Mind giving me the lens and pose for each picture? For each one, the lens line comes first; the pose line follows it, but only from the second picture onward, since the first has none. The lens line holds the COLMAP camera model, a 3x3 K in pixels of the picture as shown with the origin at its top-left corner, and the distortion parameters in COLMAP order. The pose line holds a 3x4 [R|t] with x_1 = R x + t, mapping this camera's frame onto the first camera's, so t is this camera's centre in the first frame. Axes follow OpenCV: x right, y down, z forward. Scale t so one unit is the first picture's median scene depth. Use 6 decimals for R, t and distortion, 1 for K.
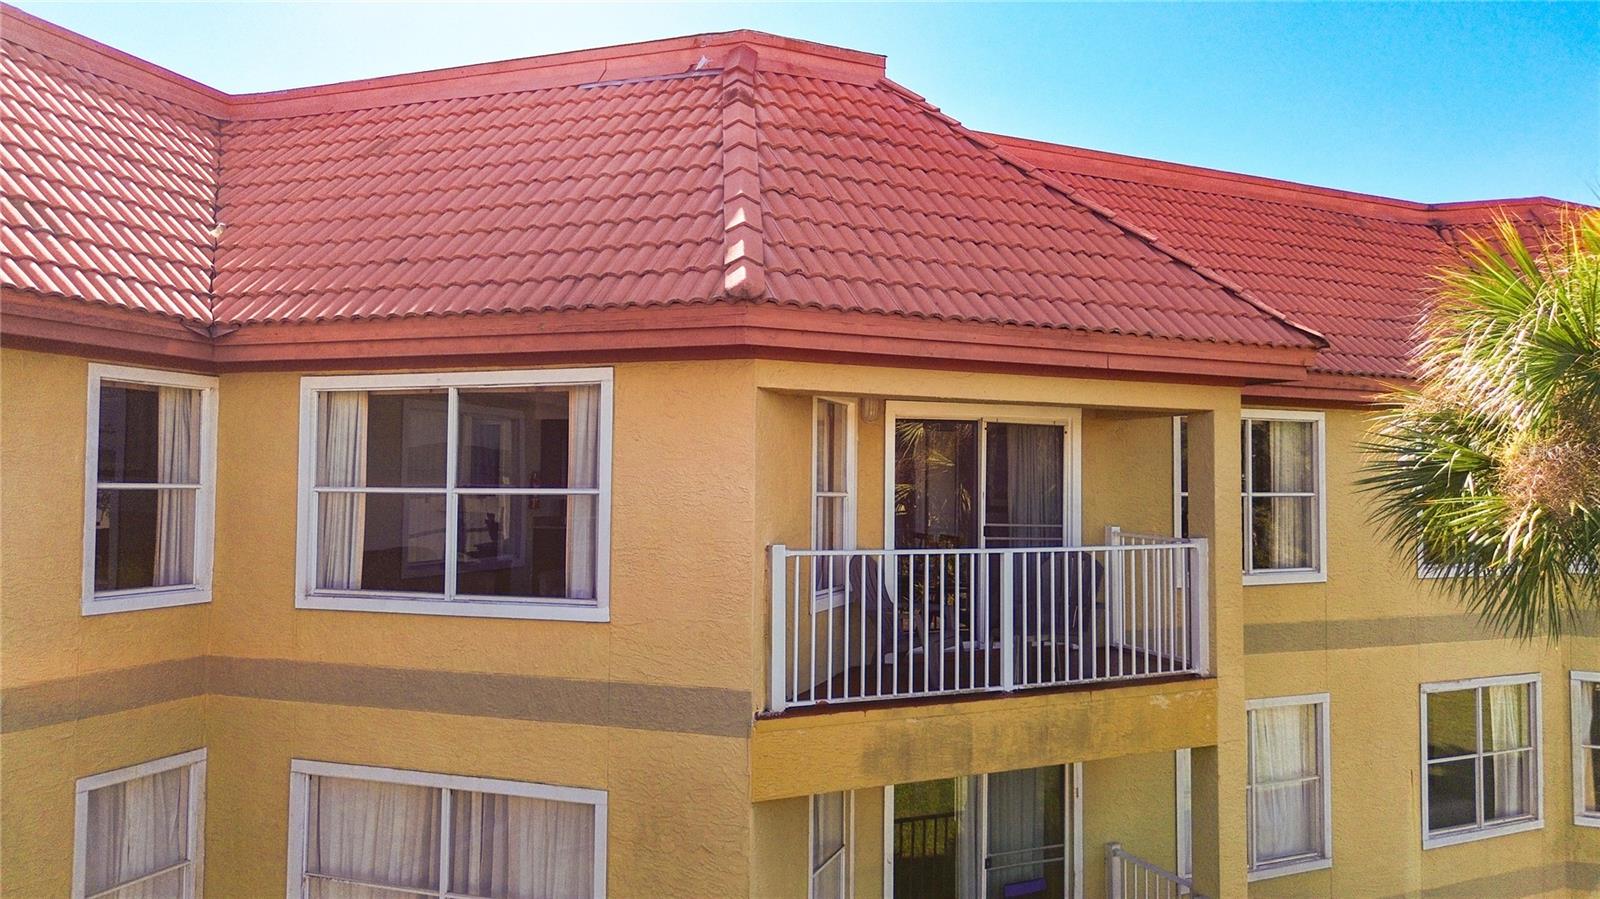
lens RADIAL K [[1134.0, 0, 813.0], [0, 1134.0, 444.2], [0, 0, 1]] dist [0.025068, -0.008713]
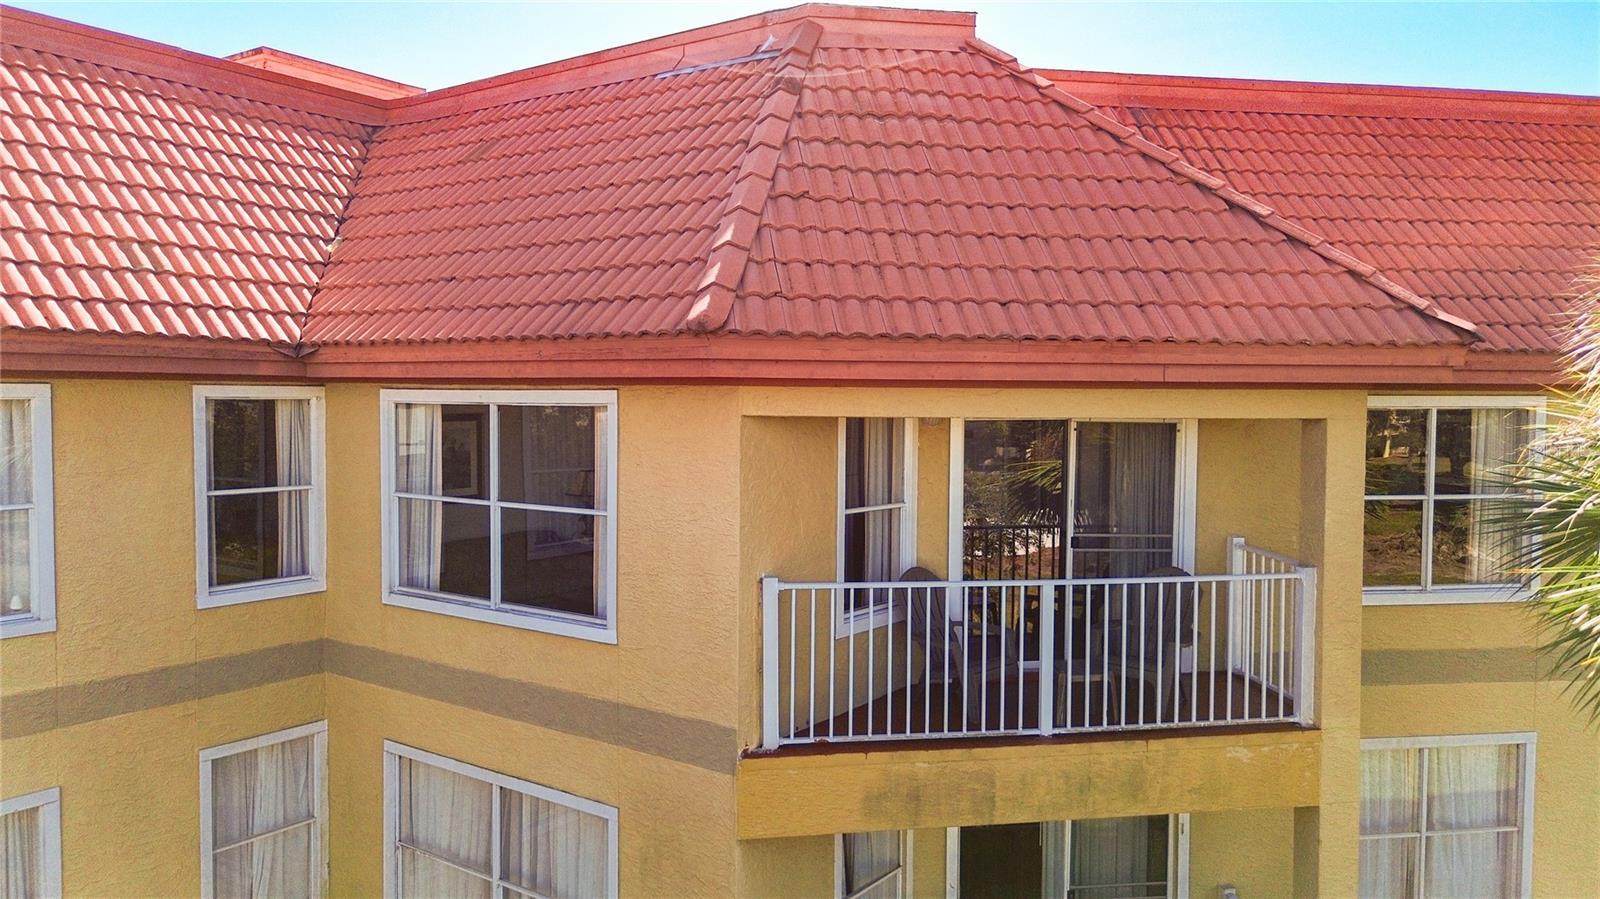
lens RADIAL K [[1134.0, 0, 800.1], [0, 1134.0, 451.1], [0, 0, 1]] dist [0.025068, -0.008713]
pose [[0.961000, 0.012362, -0.276272, 0.225153], [0.009906, 0.996821, 0.079060, -0.082423], [0.276371, -0.078714, 0.957822, 0.084878]]
